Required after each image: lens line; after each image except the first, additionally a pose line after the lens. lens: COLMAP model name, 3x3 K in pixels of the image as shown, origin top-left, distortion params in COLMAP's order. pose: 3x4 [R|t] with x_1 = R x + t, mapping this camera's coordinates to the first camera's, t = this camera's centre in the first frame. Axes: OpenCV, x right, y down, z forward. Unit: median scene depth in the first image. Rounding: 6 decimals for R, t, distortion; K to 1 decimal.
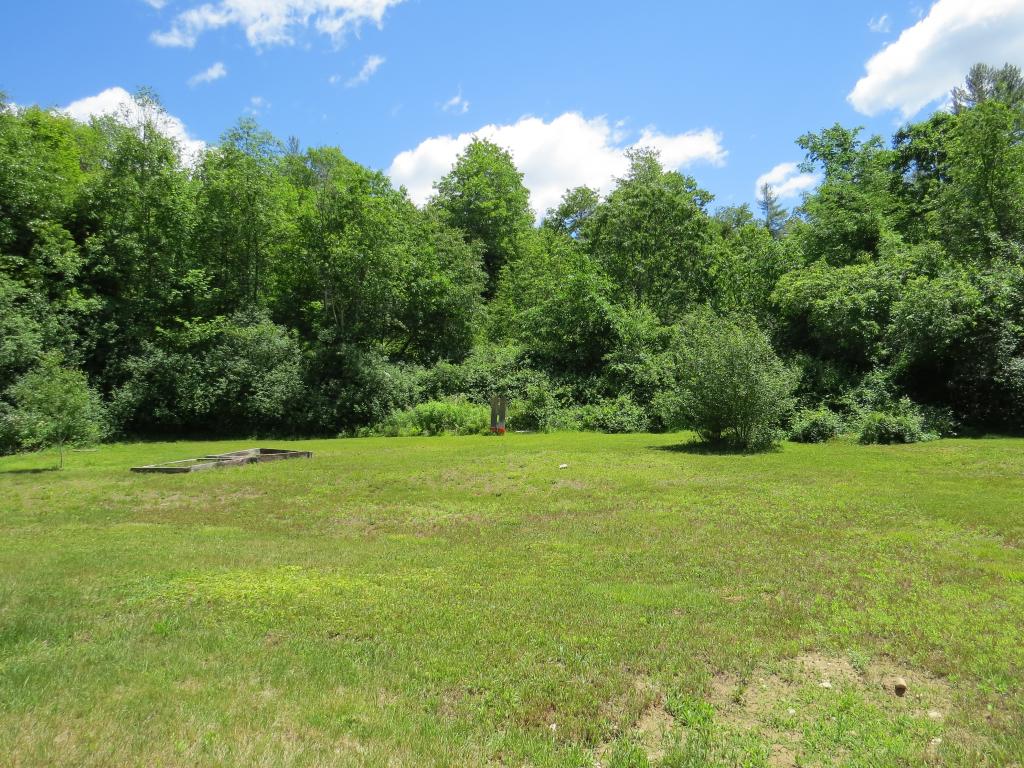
lens RADIAL K [[734.7, 0, 495.0], [0, 734.7, 385.1], [0, 0, 1]] dist [-0.007631, -0.001344]
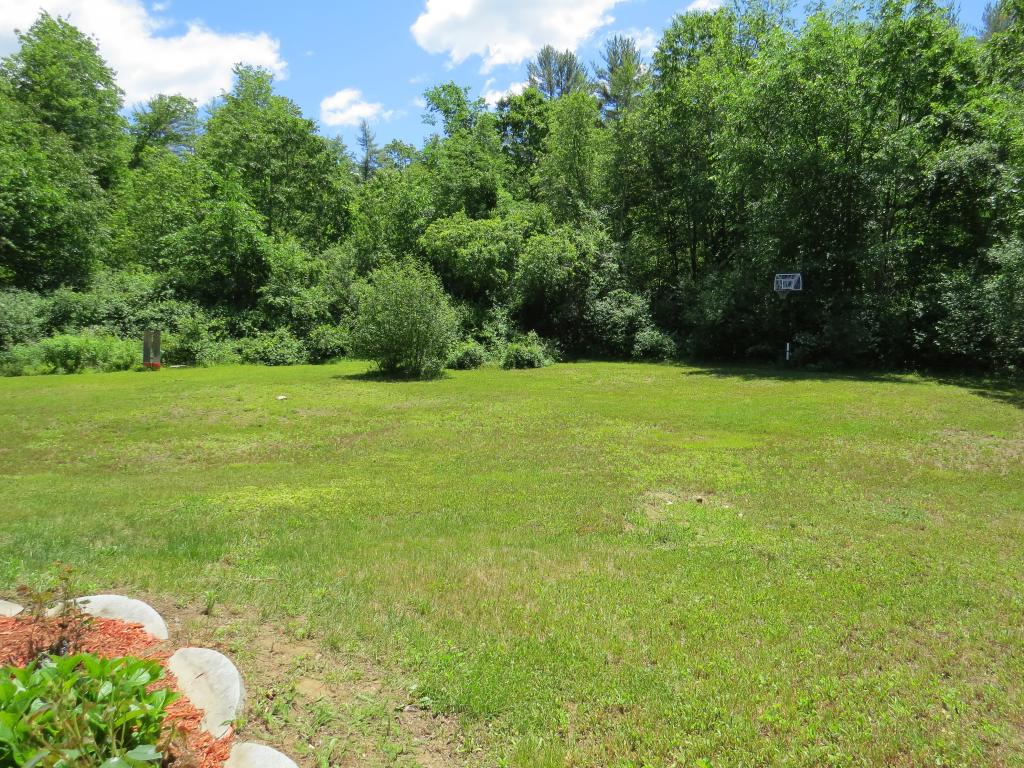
lens RADIAL K [[742.4, 0, 513.8], [0, 742.4, 380.7], [0, 0, 1]] dist [-0.007934, 0.000325]
pose [[0.843628, -0.036556, 0.535682, -0.110056], [-0.011412, 0.996233, 0.085958, -0.005977], [-0.536807, -0.078630, 0.840033, -0.045905]]
